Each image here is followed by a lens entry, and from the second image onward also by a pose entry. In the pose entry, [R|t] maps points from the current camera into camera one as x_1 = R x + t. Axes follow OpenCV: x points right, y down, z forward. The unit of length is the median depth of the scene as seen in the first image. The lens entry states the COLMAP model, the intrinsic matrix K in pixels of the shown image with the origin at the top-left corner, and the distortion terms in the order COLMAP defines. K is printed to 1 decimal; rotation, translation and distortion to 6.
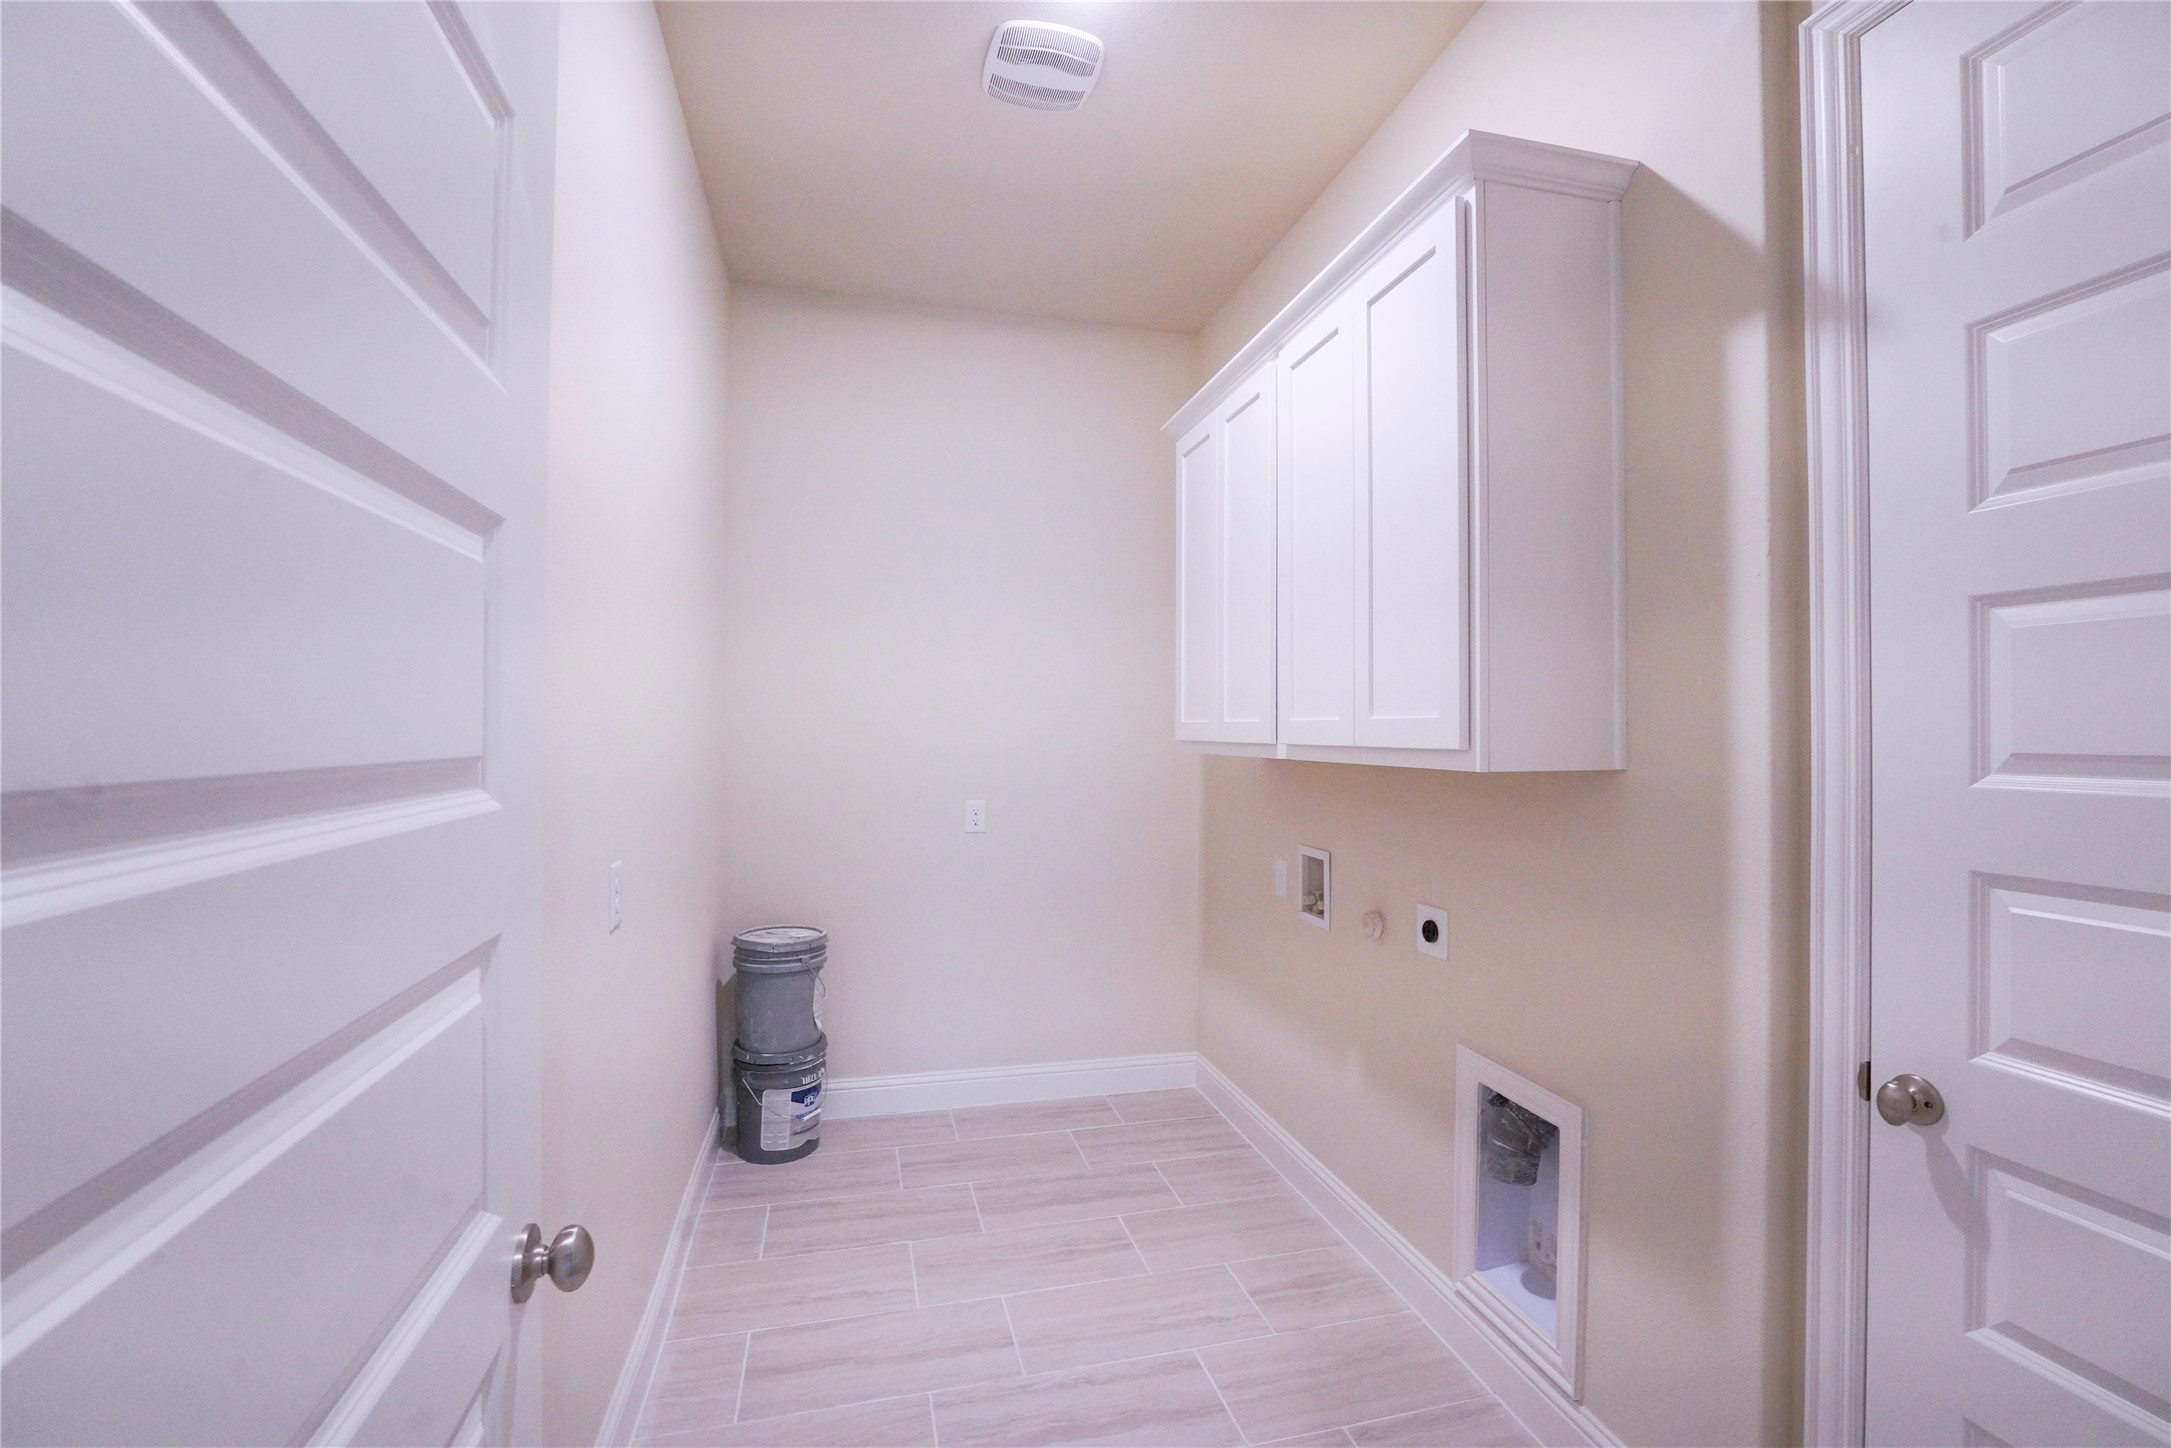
lens RADIAL K [[945.1, 0, 1081.9], [0, 945.1, 718.8], [0, 0, 1]] dist [-0.022205, -0.000262]
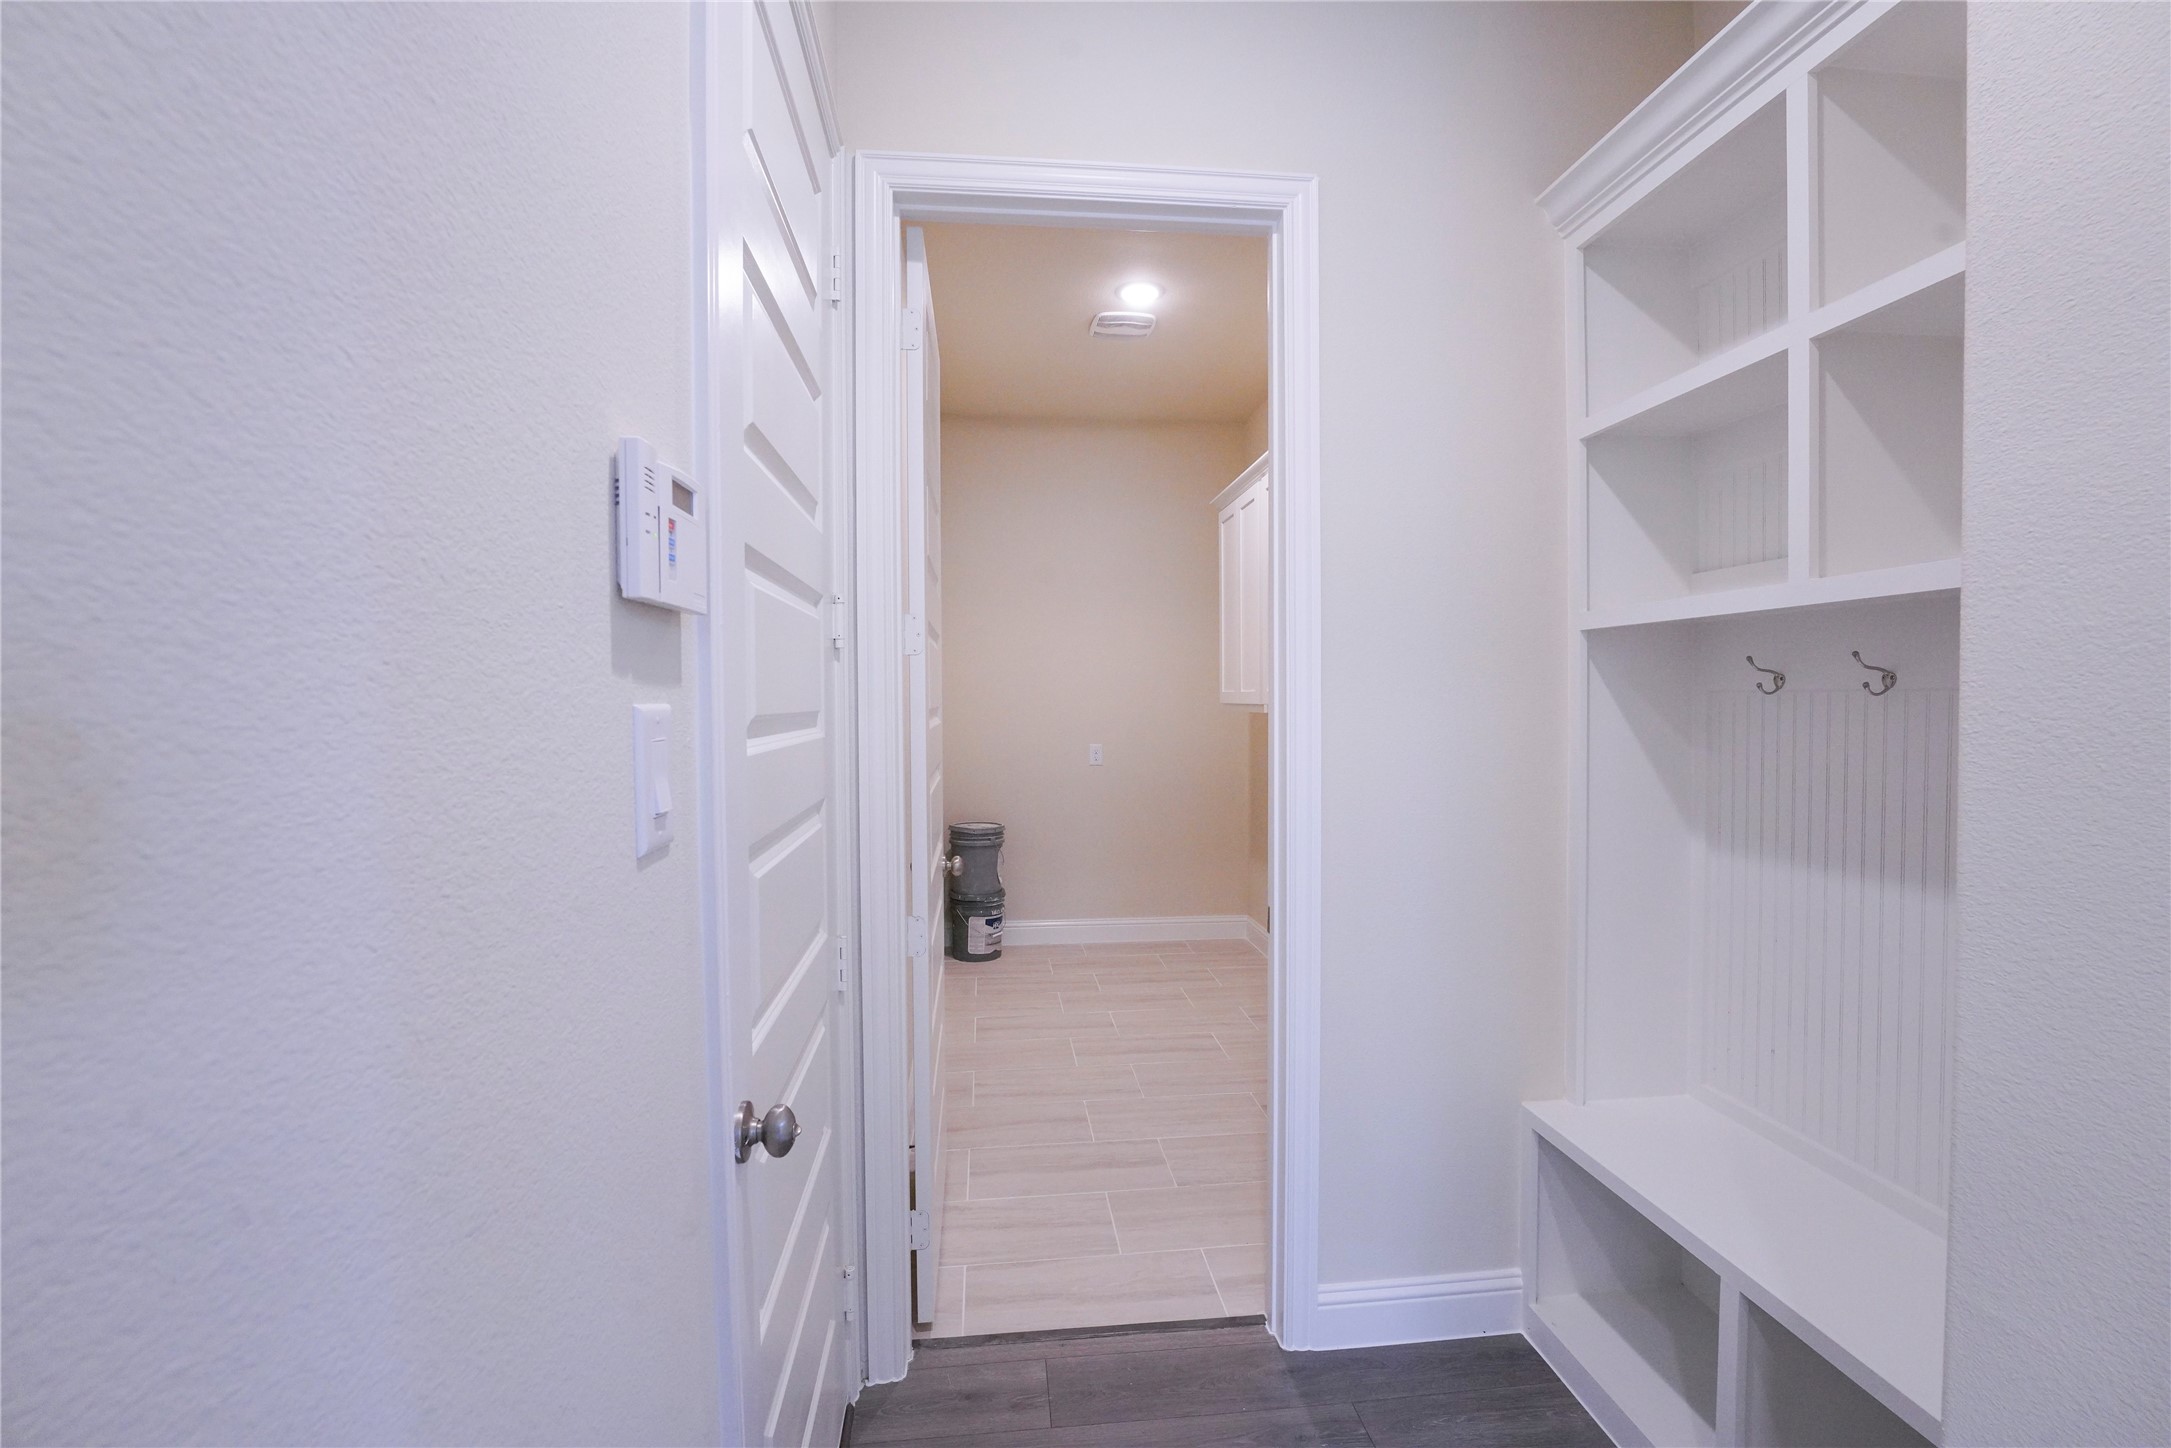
lens RADIAL K [[945.1, 0, 1085.5], [0, 945.1, 714.5], [0, 0, 1]] dist [-0.022205, -0.000262]
pose [[0.990761, -0.008161, -0.135371, 0.091514], [0.012514, 0.999431, 0.031336, -0.011024], [0.135038, -0.032741, 0.990299, -0.601711]]
